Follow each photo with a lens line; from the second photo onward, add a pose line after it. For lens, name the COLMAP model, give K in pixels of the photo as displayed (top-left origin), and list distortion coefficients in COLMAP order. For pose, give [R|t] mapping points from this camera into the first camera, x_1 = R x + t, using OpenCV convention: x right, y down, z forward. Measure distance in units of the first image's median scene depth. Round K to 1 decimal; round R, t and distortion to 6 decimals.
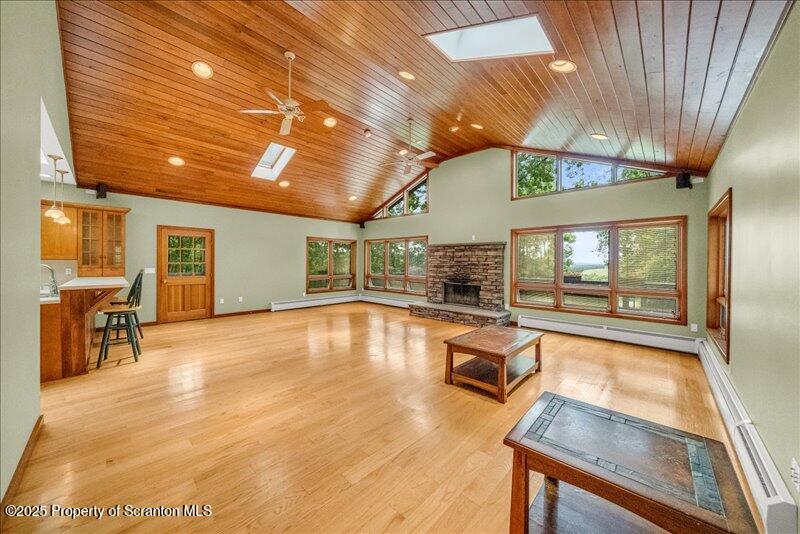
lens RADIAL K [[285.7, 0, 403.8], [0, 285.7, 262.4], [0, 0, 1]] dist [-0.007643, 0.000443]
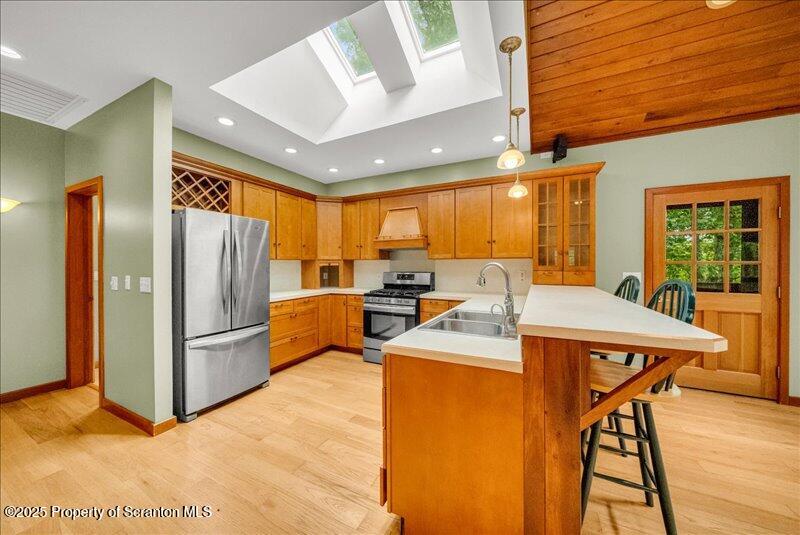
lens RADIAL K [[285.7, 0, 398.0], [0, 285.7, 265.7], [0, 0, 1]] dist [-0.007643, 0.000443]
pose [[0.305297, -0.003869, -0.952249, -0.578506], [0.003236, 0.999990, -0.003026, 0.007906], [0.952252, -0.002158, 0.305307, 0.466650]]
